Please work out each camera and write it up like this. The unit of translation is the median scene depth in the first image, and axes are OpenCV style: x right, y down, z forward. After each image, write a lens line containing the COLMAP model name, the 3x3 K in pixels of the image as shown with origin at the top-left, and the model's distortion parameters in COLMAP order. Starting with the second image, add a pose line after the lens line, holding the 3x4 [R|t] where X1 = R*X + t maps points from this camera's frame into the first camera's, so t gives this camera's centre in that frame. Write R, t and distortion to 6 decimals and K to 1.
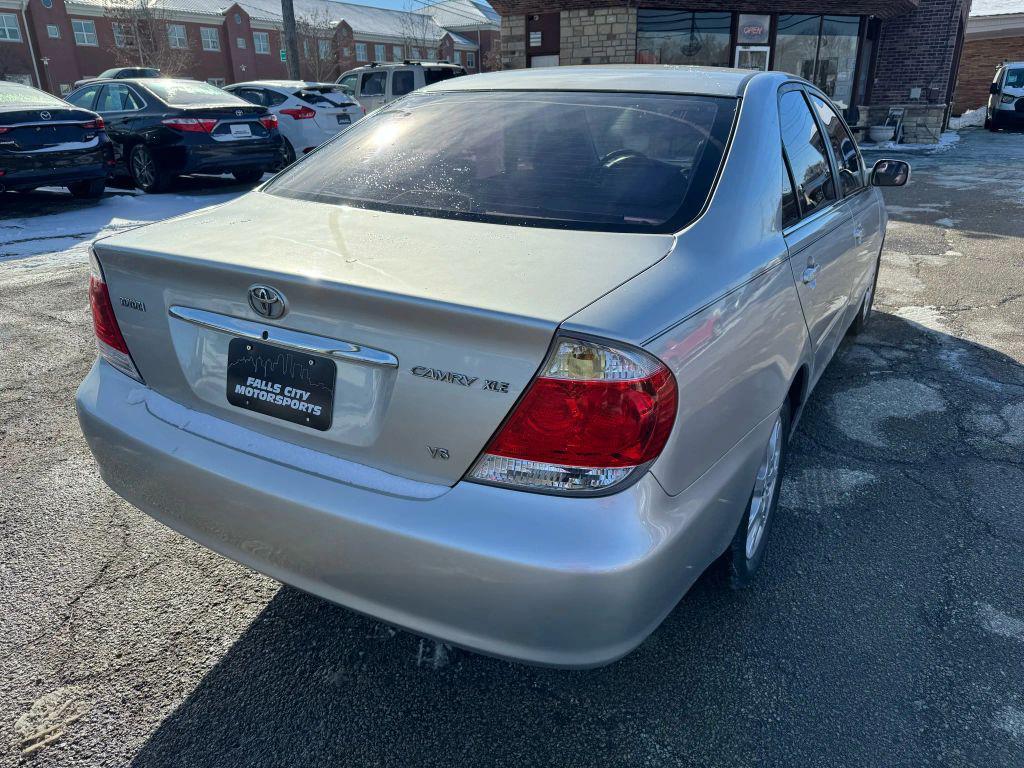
lens RADIAL K [[729.1, 0, 521.8], [0, 729.1, 384.6], [0, 0, 1]] dist [0.012976, -0.025124]
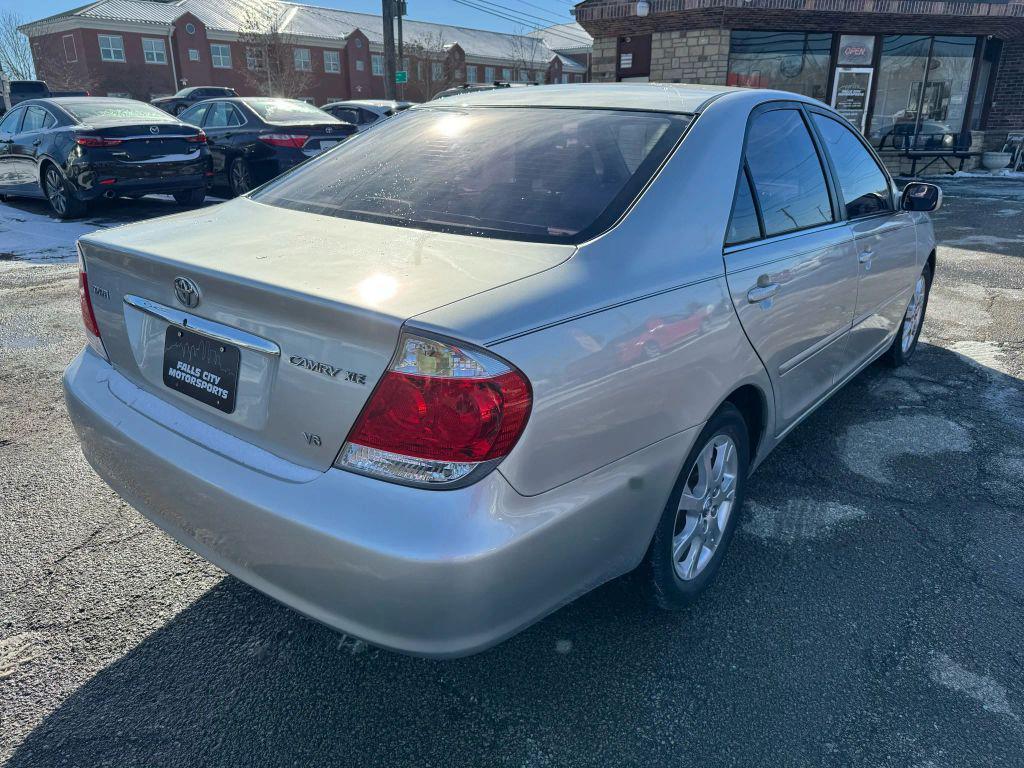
lens RADIAL K [[729.1, 0, 509.8], [0, 729.1, 383.2], [0, 0, 1]] dist [0.012976, -0.025124]
pose [[0.988133, 0.059638, -0.141549, 0.206125], [-0.063464, 0.997727, -0.022667, 0.012163], [0.139875, 0.031381, 0.989672, -0.010677]]
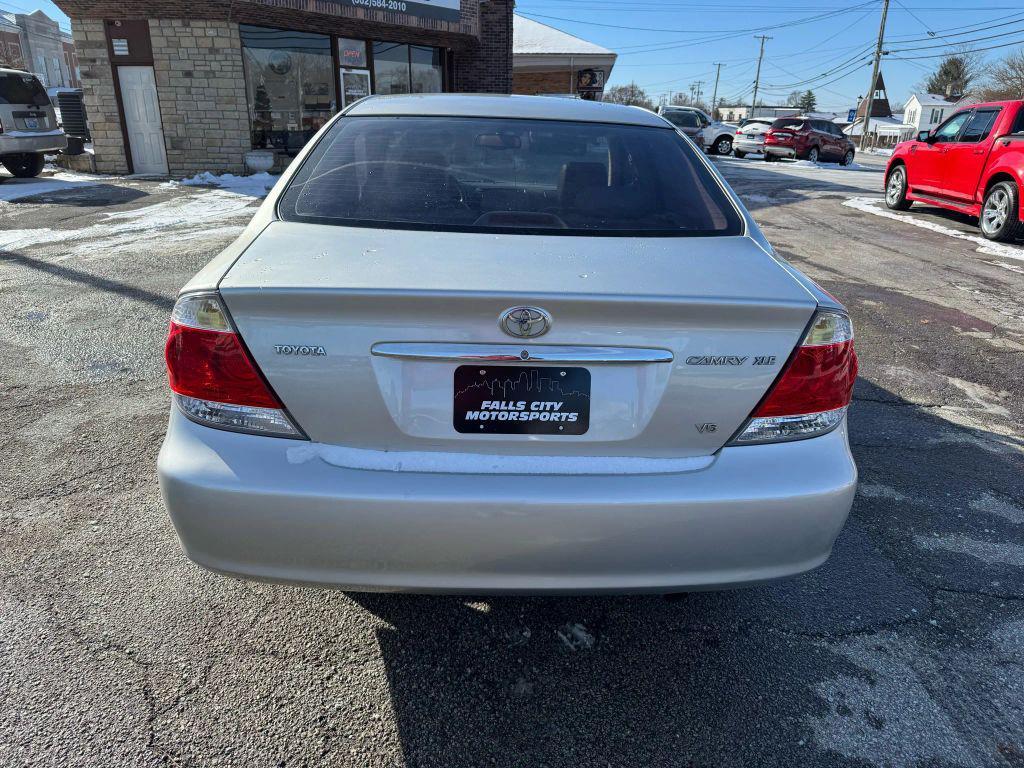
lens RADIAL K [[729.1, 0, 522.1], [0, 729.1, 381.7], [0, 0, 1]] dist [0.012976, -0.025124]
pose [[0.843918, -0.157923, 0.512702, -0.627479], [0.170866, 0.985045, 0.022166, -0.036977], [-0.508535, 0.068897, 0.858281, 0.084724]]
